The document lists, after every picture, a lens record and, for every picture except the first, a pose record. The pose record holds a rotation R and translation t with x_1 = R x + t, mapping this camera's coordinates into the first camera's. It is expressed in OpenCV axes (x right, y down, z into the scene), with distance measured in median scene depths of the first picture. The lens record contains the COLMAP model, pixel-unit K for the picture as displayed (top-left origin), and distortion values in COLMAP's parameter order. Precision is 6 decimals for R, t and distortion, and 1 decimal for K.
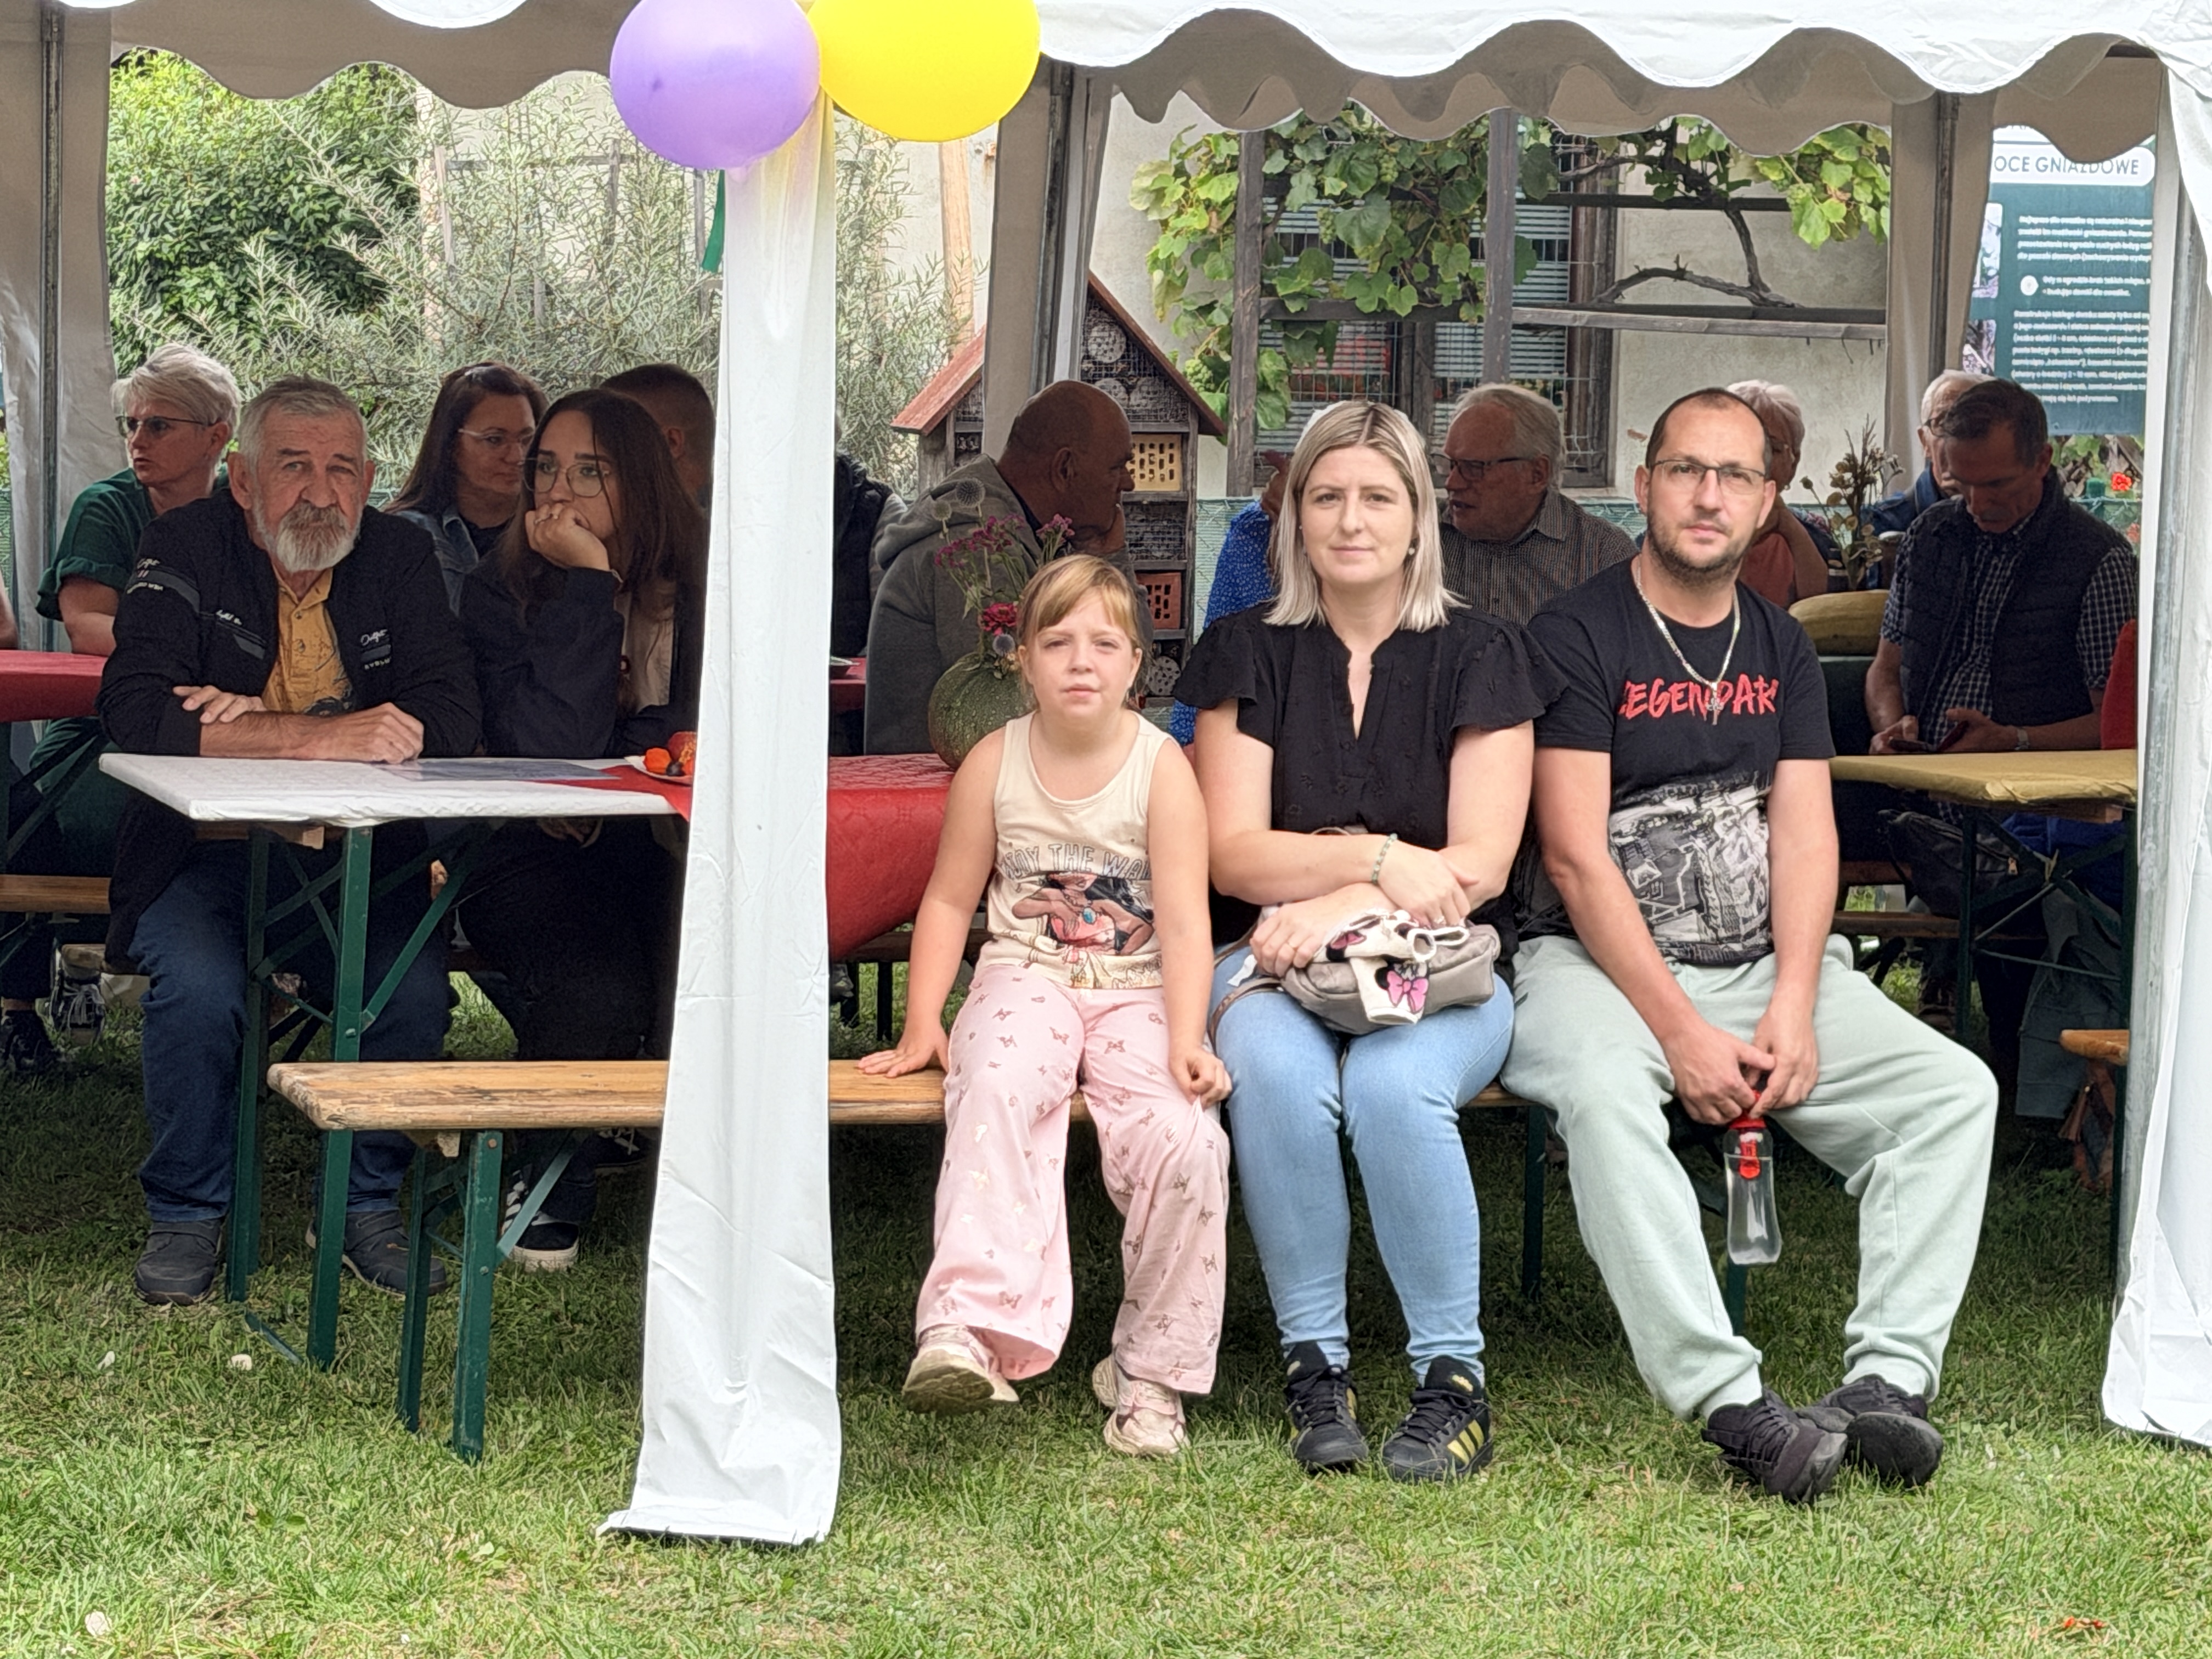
lens RADIAL K [[5462.8, 0, 1107.3], [0, 5462.8, 793.6], [0, 0, 1]] dist [0.129631, 0.000000]
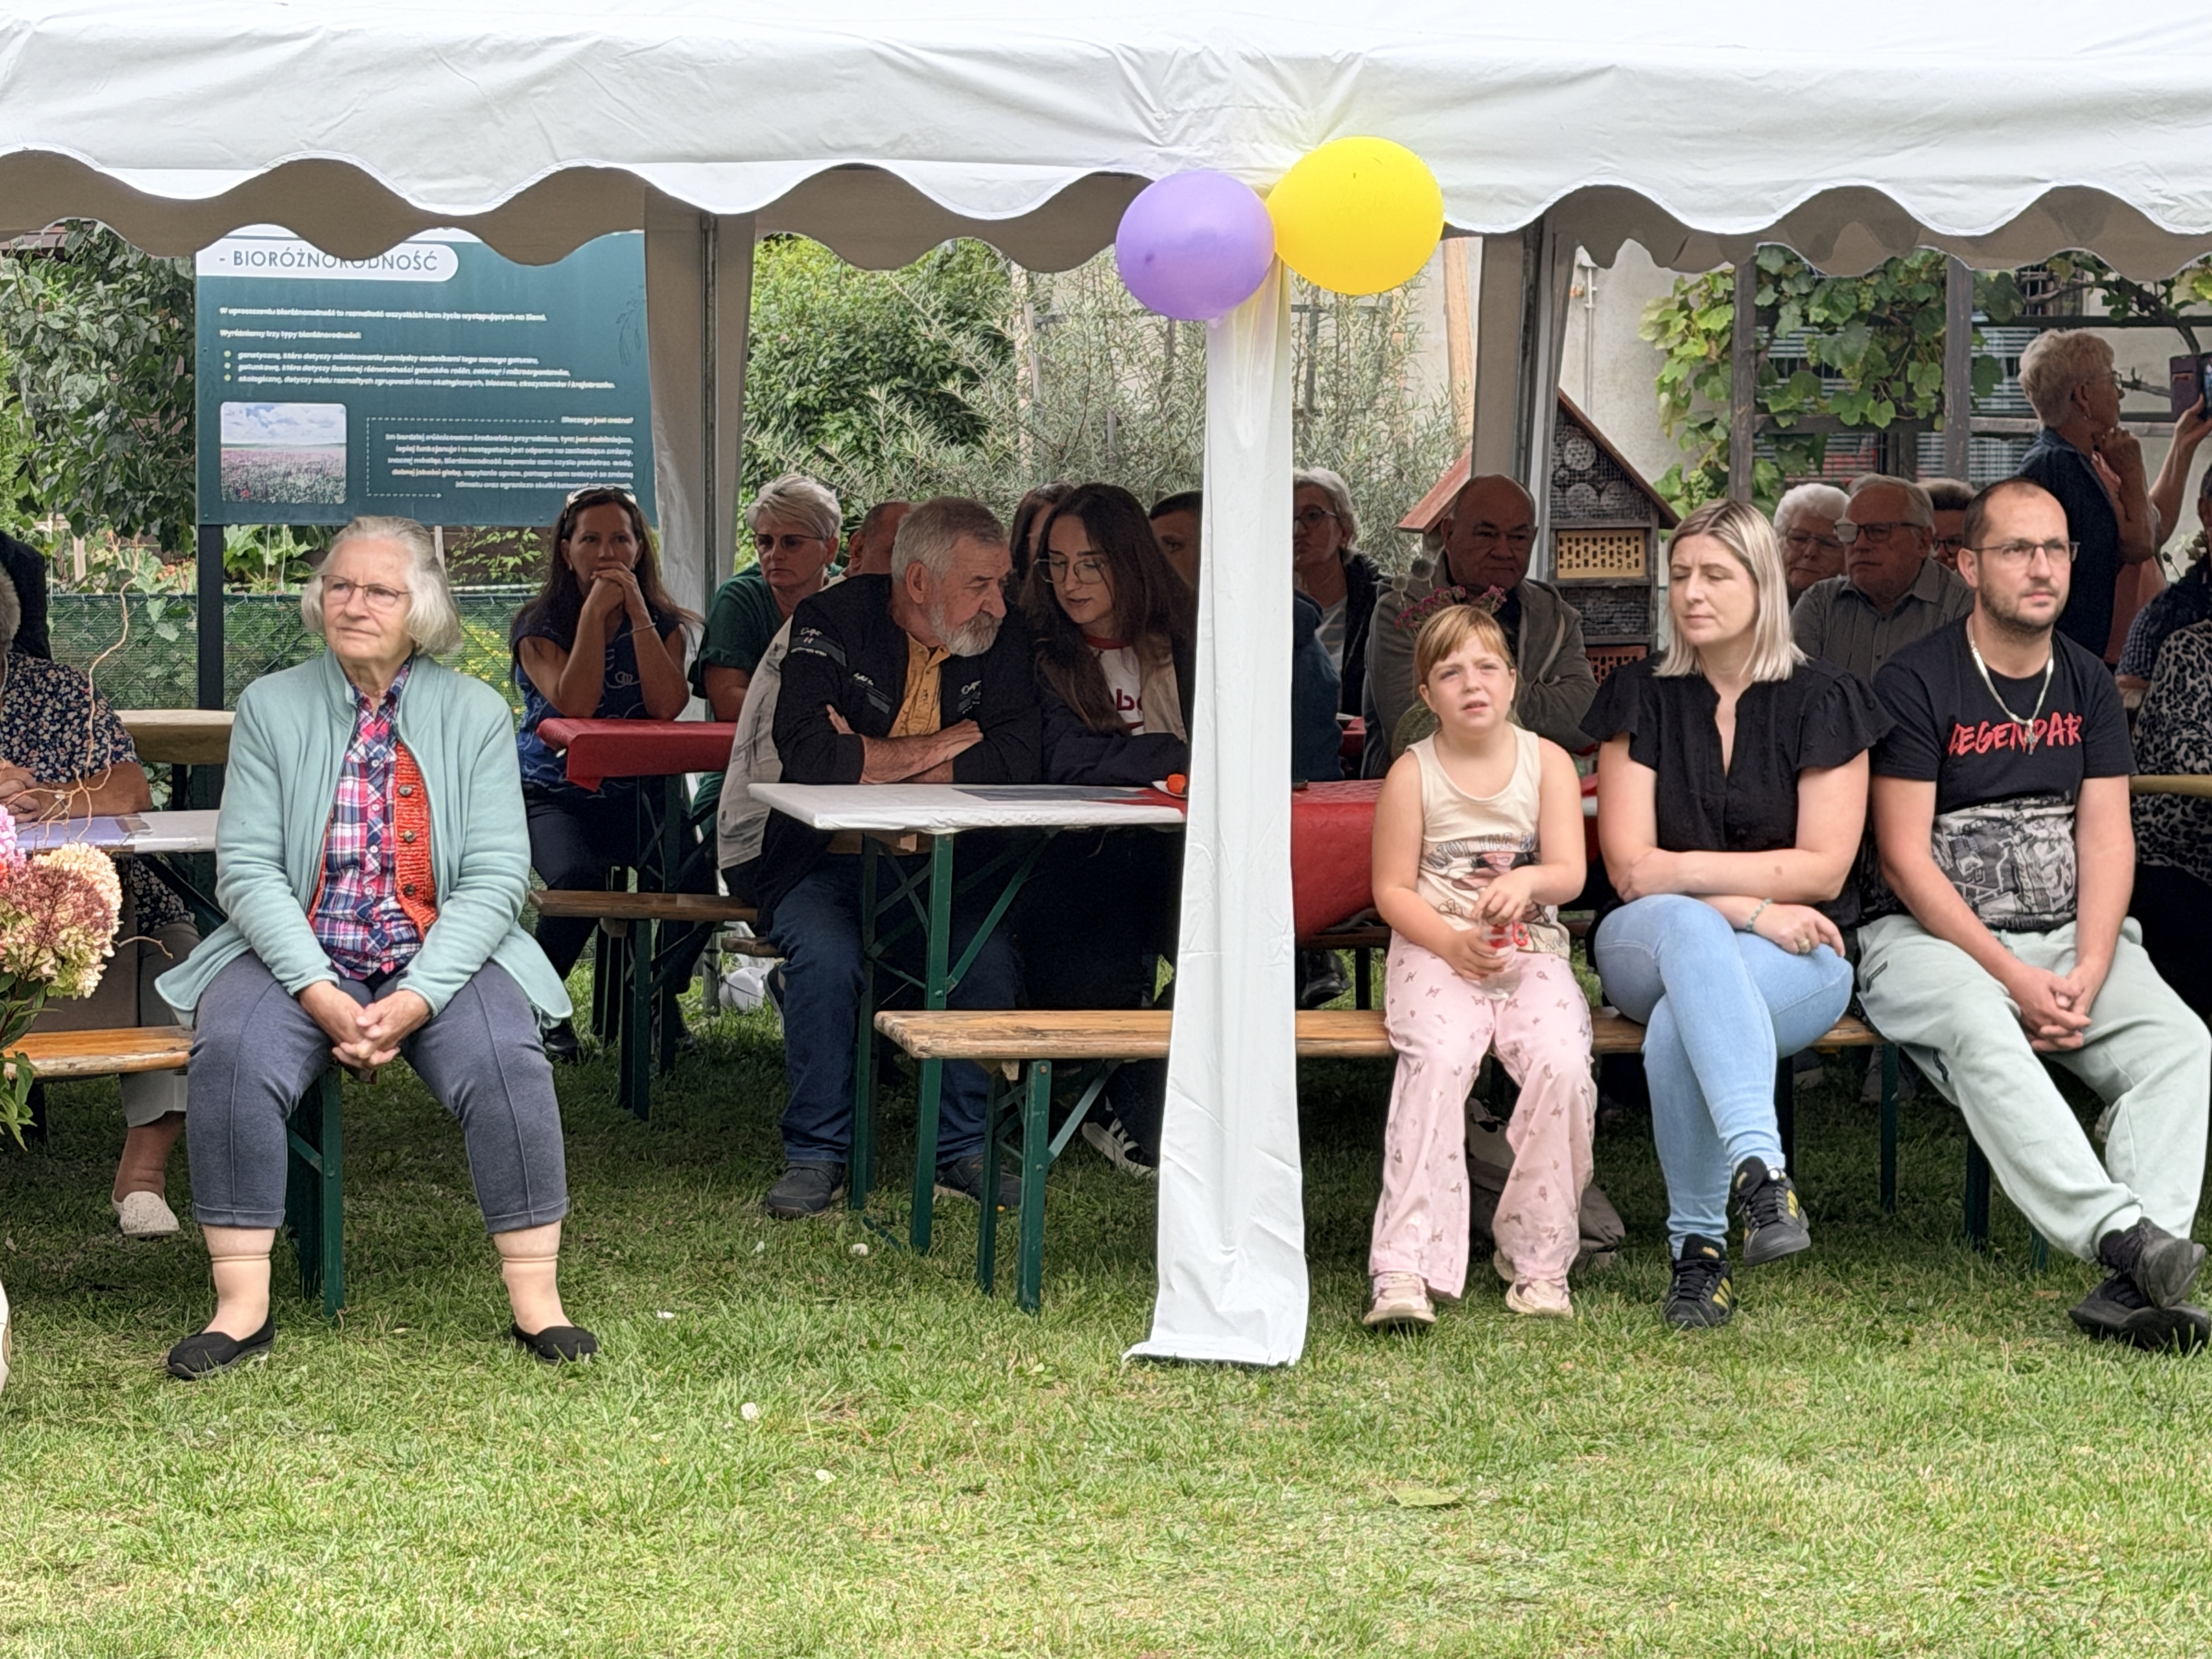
lens RADIAL K [[4990.1, 0, 1105.2], [0, 4990.1, 816.7], [0, 0, 1]] dist [0.091268, 0.000000]
pose [[0.993544, -0.013429, -0.112654, 0.031426], [0.012001, 0.999839, -0.013350, 0.016666], [0.112815, 0.011912, 0.993545, -0.153276]]
